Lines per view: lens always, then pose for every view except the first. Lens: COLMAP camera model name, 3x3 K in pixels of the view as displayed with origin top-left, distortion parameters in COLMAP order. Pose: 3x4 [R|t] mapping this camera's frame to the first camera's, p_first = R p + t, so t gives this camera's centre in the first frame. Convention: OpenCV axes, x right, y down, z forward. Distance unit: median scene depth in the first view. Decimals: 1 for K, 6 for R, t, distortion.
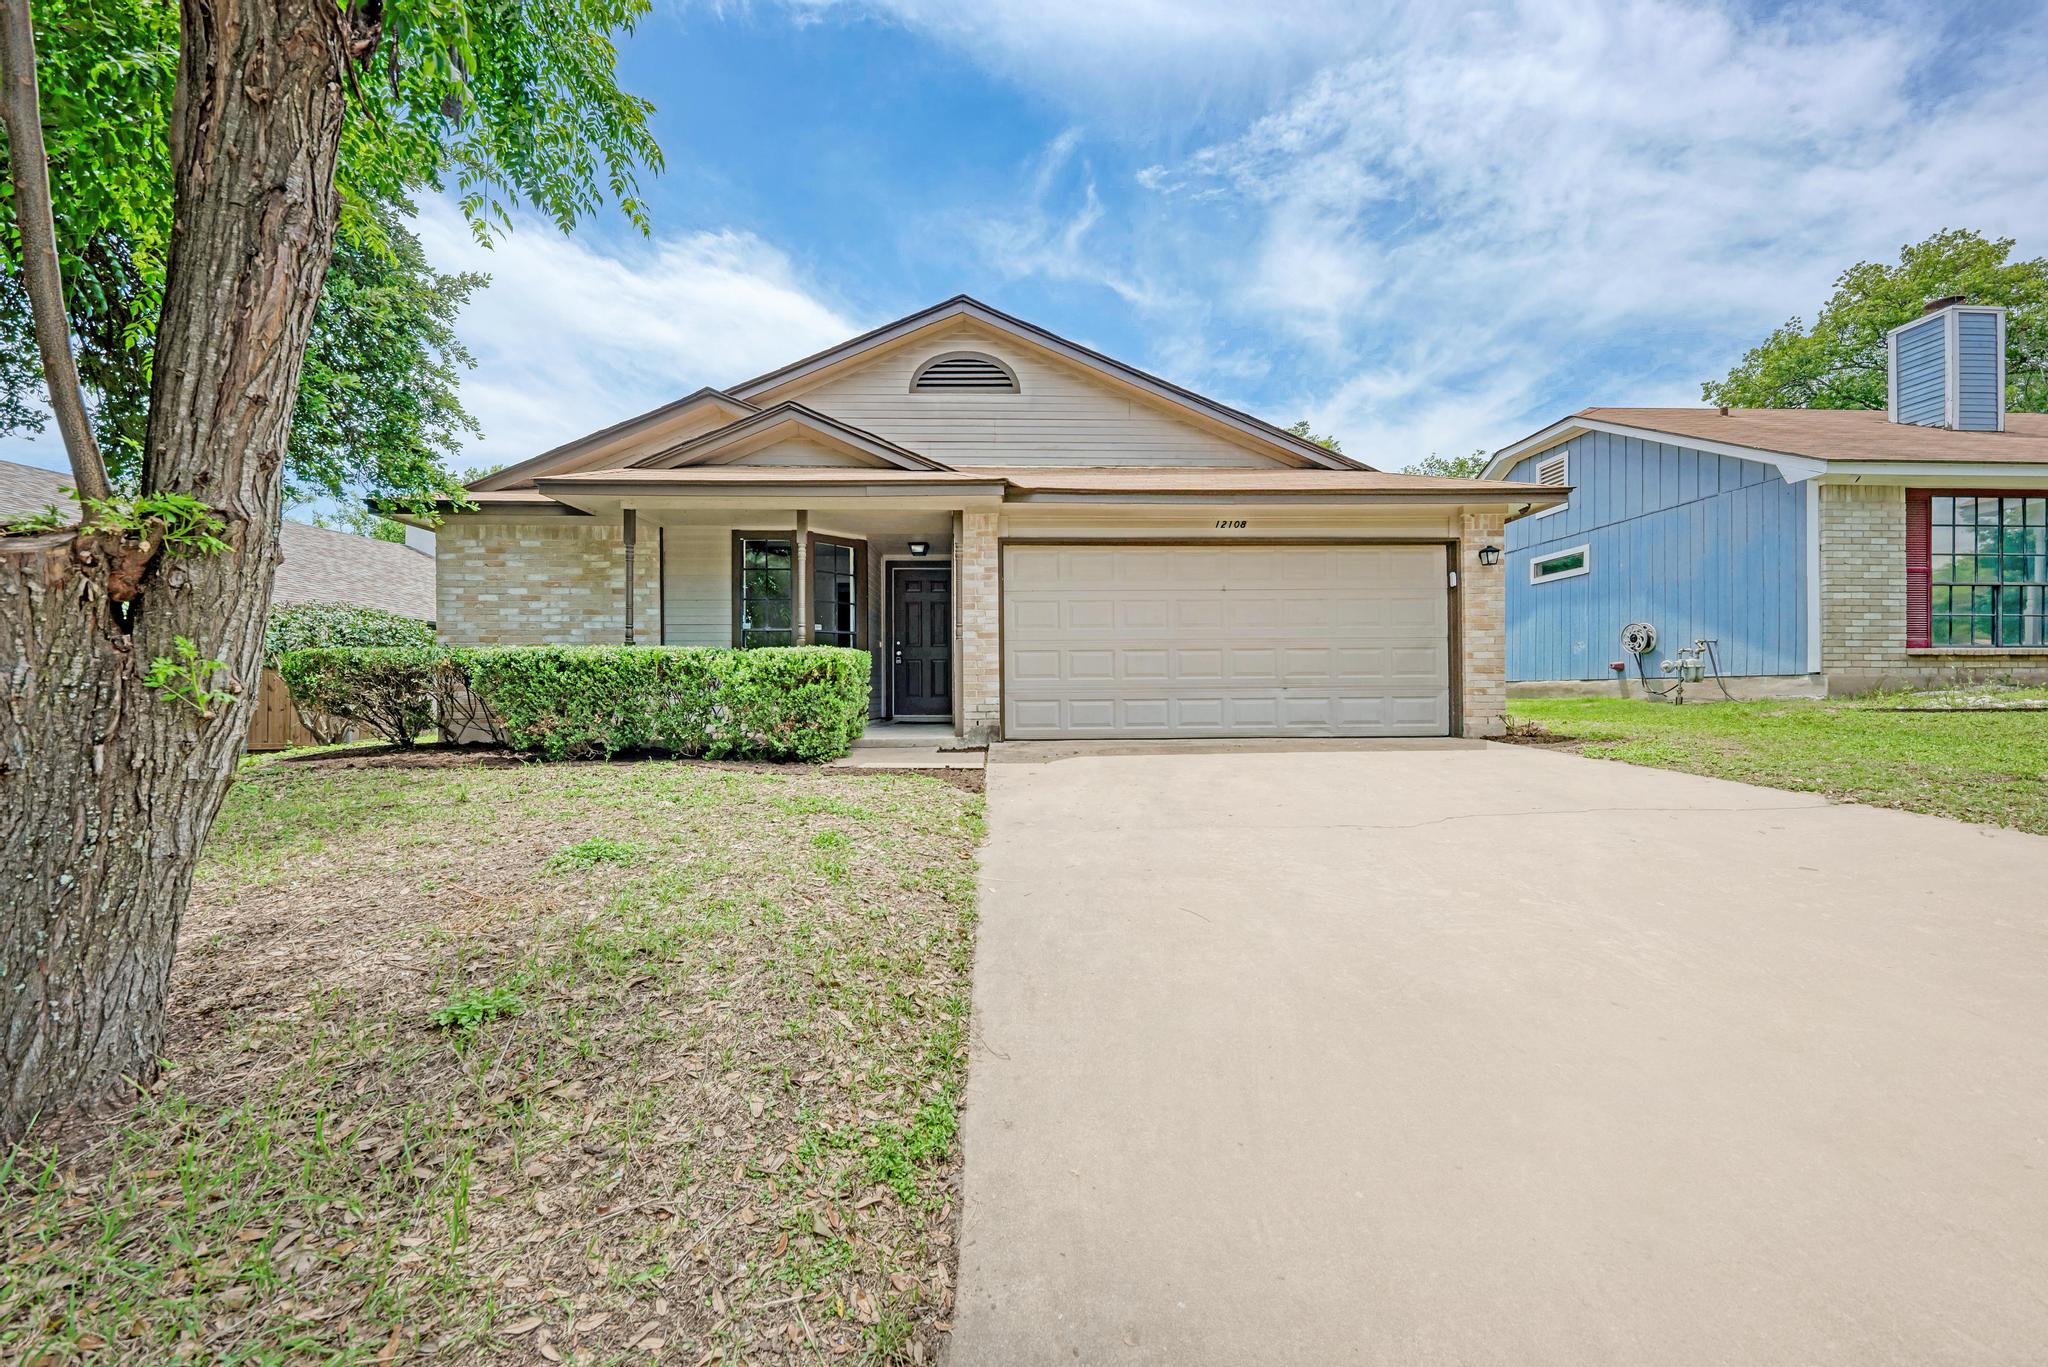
lens RADIAL K [[763.6, 0, 1017.6], [0, 763.6, 694.5], [0, 0, 1]] dist [0.002468, -0.000054]
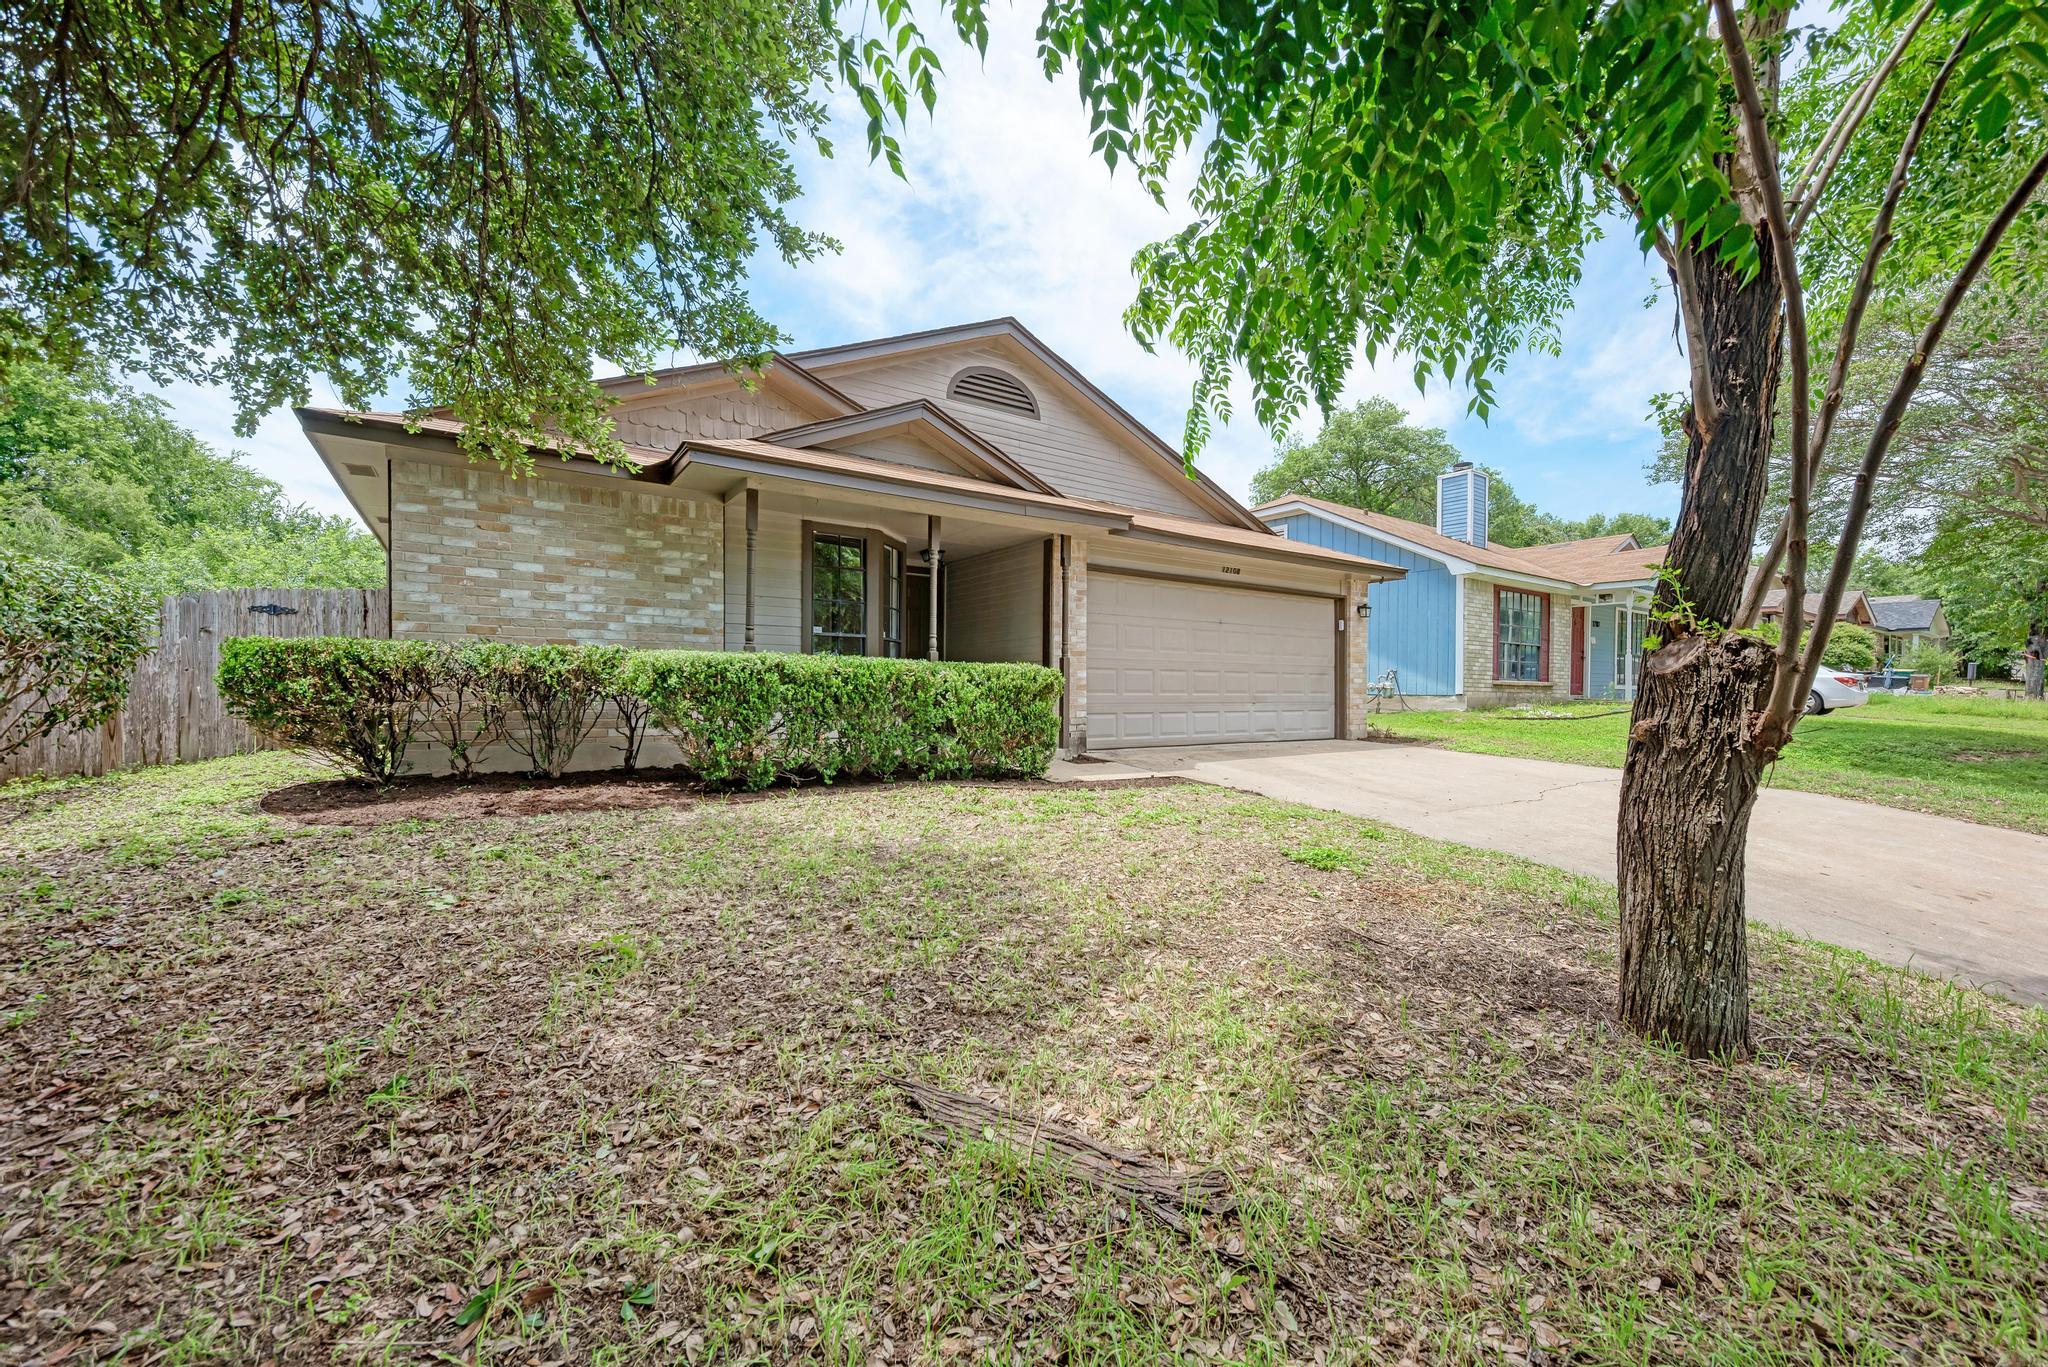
lens RADIAL K [[858.7, 0, 1027.9], [0, 858.7, 681.2], [0, 0, 1]] dist [-0.001435, 0.000011]
pose [[0.819986, 0.018217, 0.572094, -0.733635], [-0.008947, 0.999779, -0.019012, -0.014158], [-0.572314, 0.010471, 0.819968, 0.049693]]
